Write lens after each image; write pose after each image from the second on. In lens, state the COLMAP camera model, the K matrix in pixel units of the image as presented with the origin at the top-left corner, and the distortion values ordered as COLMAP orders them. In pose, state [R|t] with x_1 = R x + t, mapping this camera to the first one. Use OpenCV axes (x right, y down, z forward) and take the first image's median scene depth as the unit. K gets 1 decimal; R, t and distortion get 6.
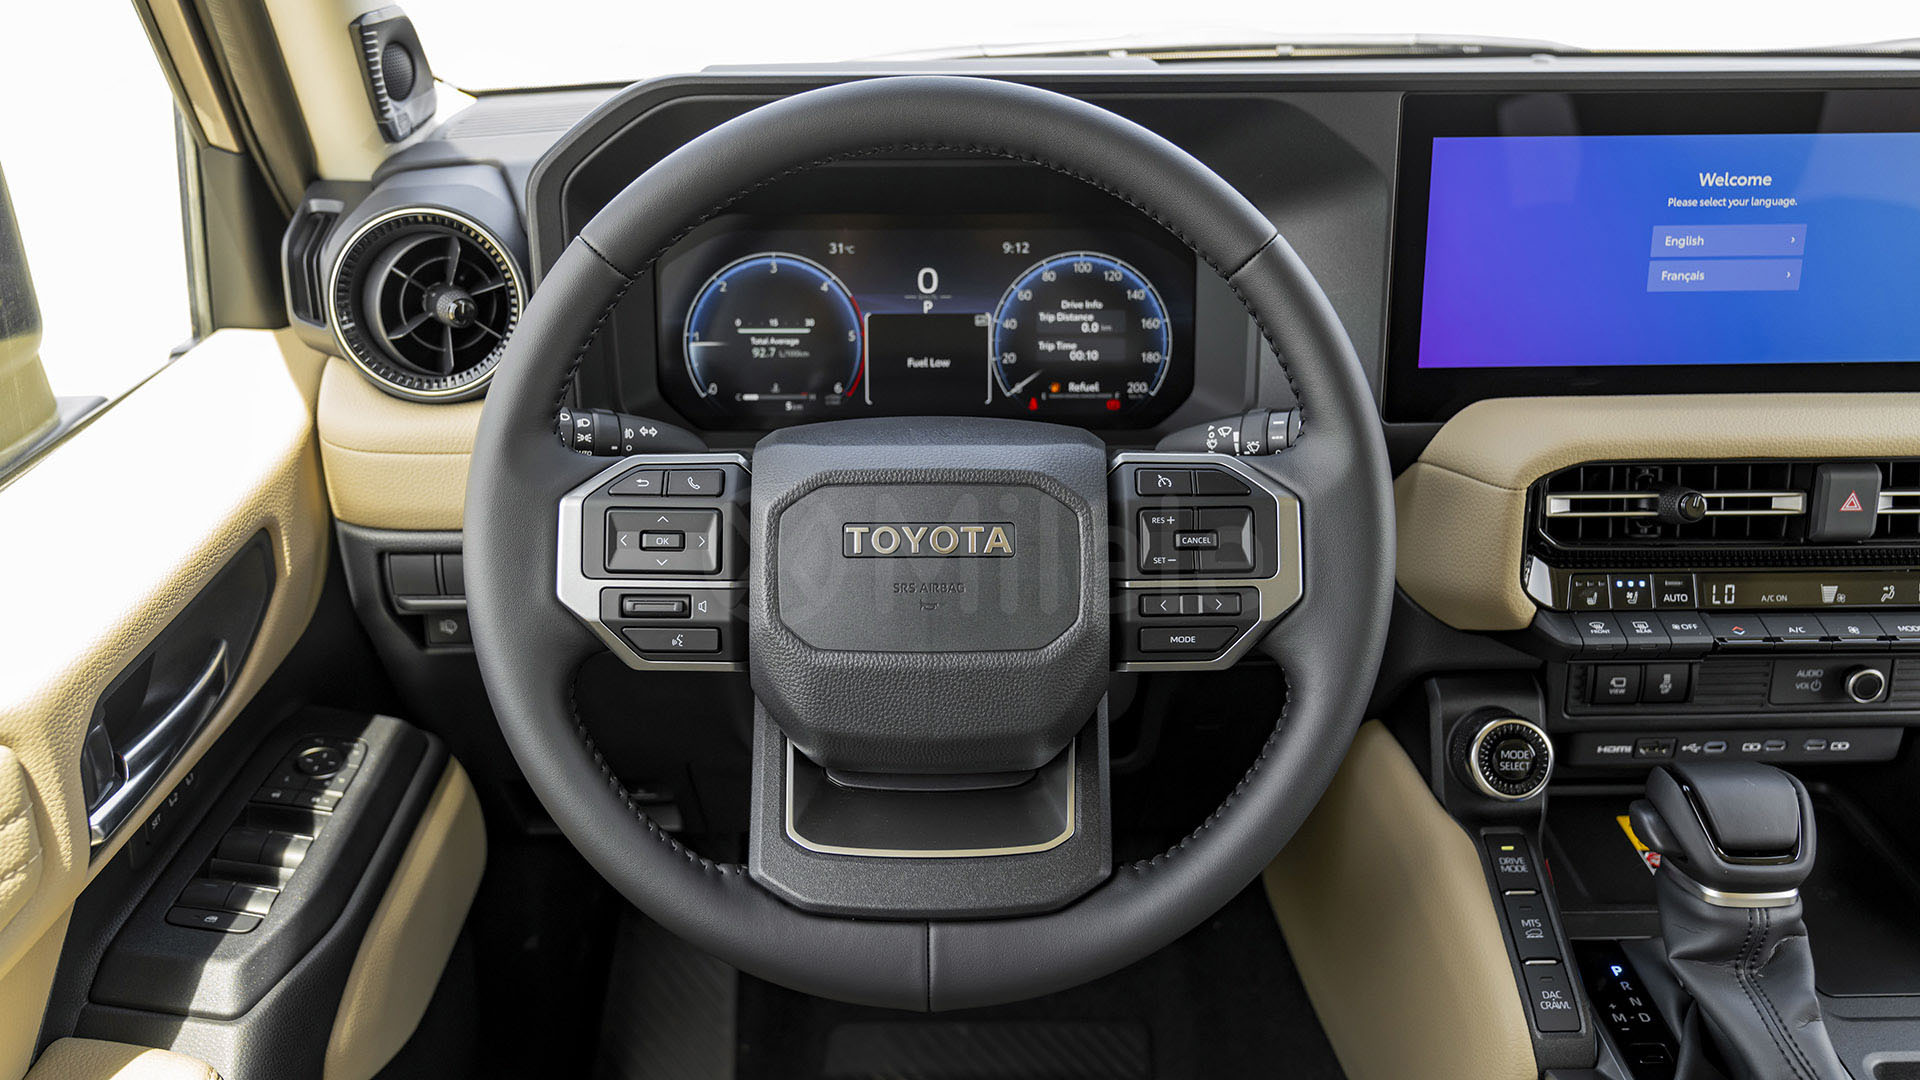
lens RADIAL K [[1721.3, 0, 960.8], [0, 1721.3, 498.5], [0, 0, 1]] dist [-0.011980, 0.003768]
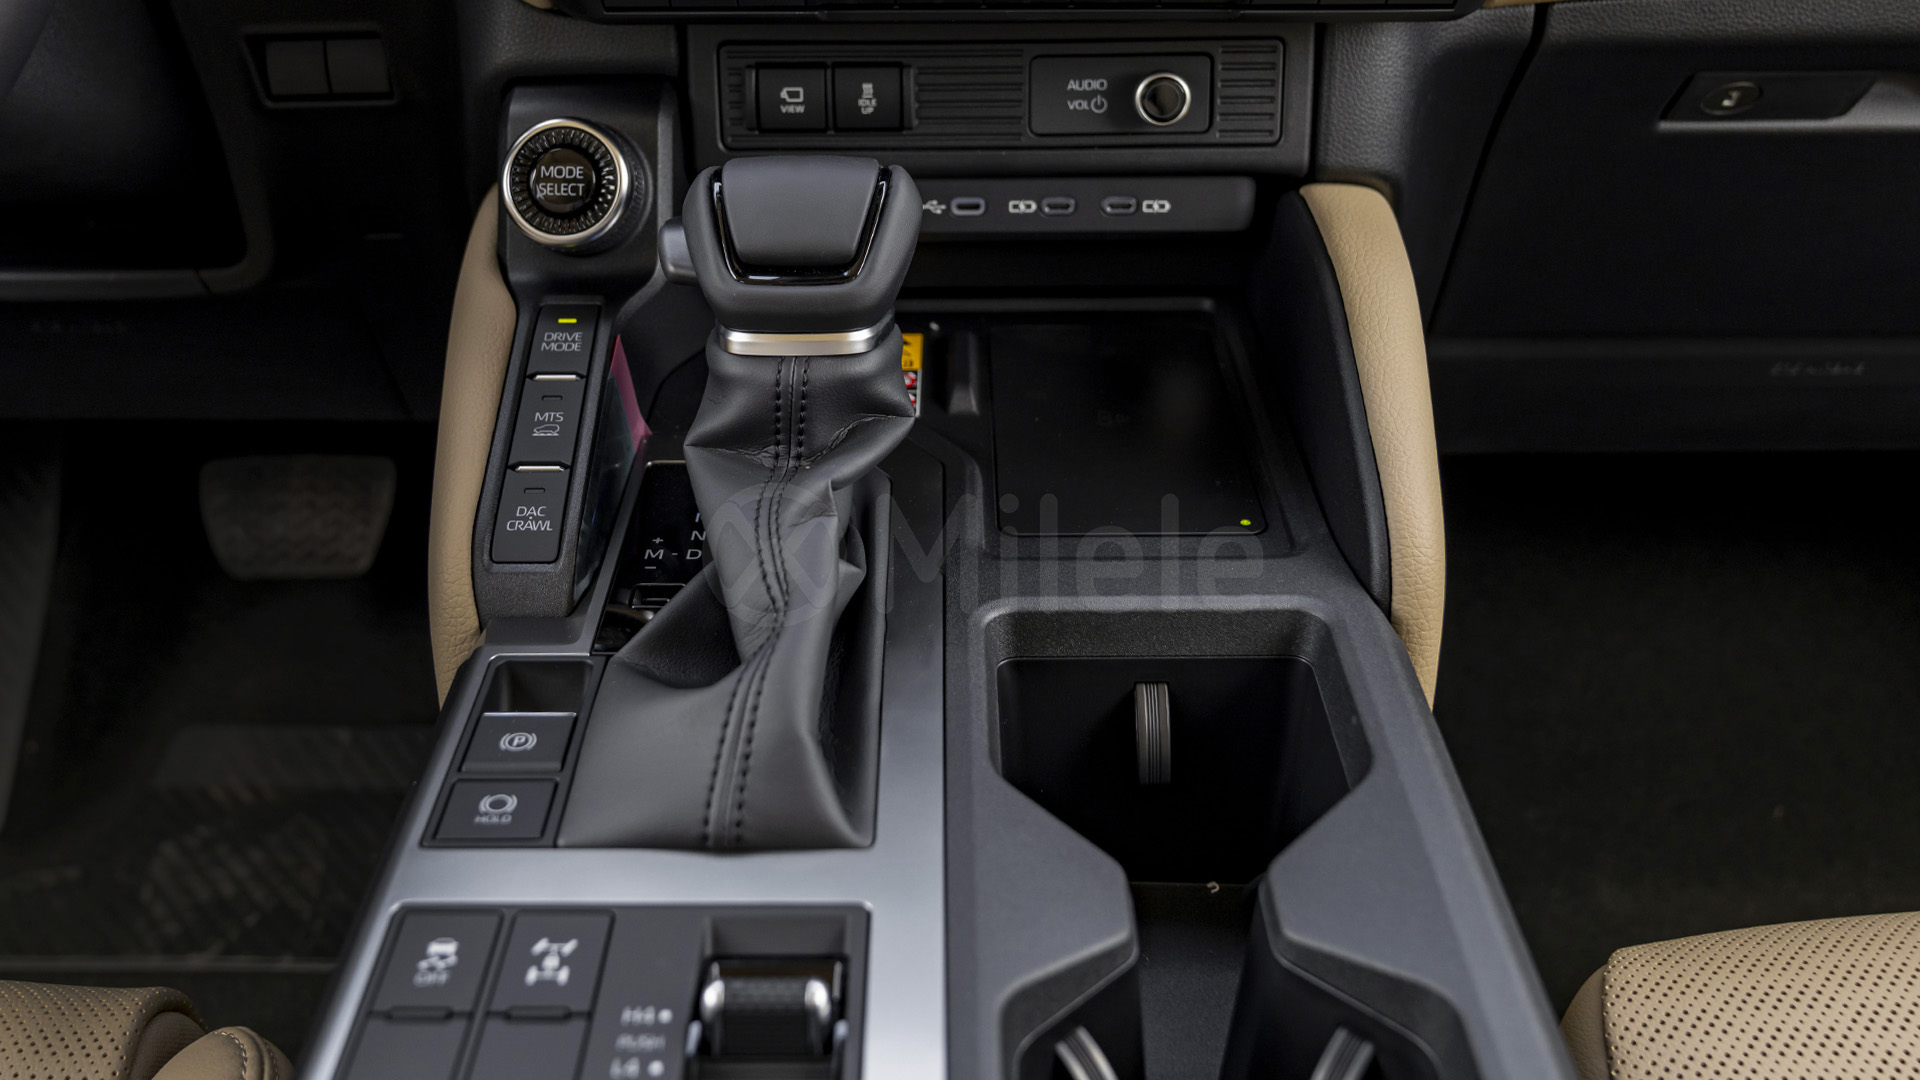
lens RADIAL K [[1940.7, 0, 899.1], [0, 1940.7, 326.3], [0, 0, 1]] dist [-0.029134, 0.000000]
pose [[0.999451, 0.007096, -0.032361, 0.488971], [-0.006642, 0.999878, 0.014122, 0.202243], [0.032457, -0.013900, 0.999376, 0.272658]]
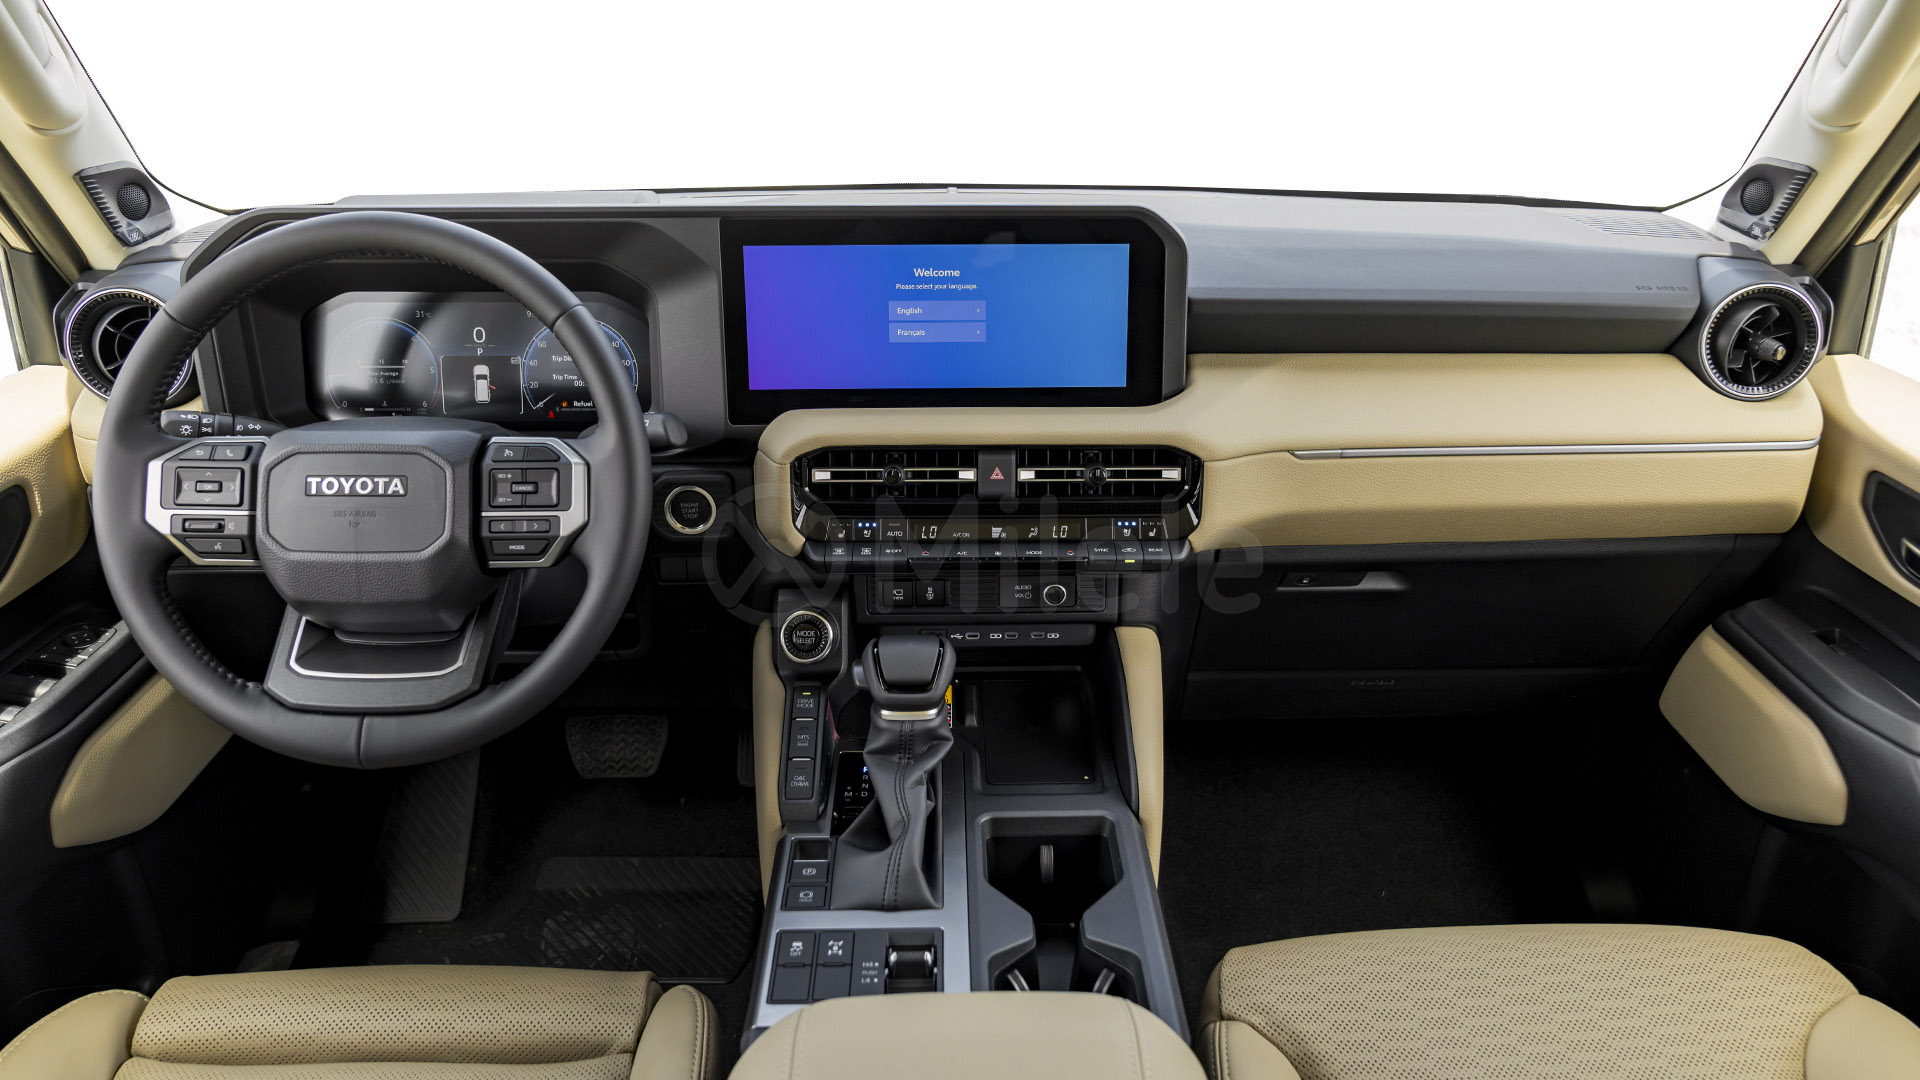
lens RADIAL K [[1422.1, 0, 965.1], [0, 1422.1, 518.9], [0, 0, 1]] dist [-0.037281, 0.007577]
pose [[0.999959, 0.005161, 0.007499, 0.472385], [-0.005128, 0.999977, -0.004372, 0.049489], [-0.007521, 0.004334, 0.999962, -0.323001]]
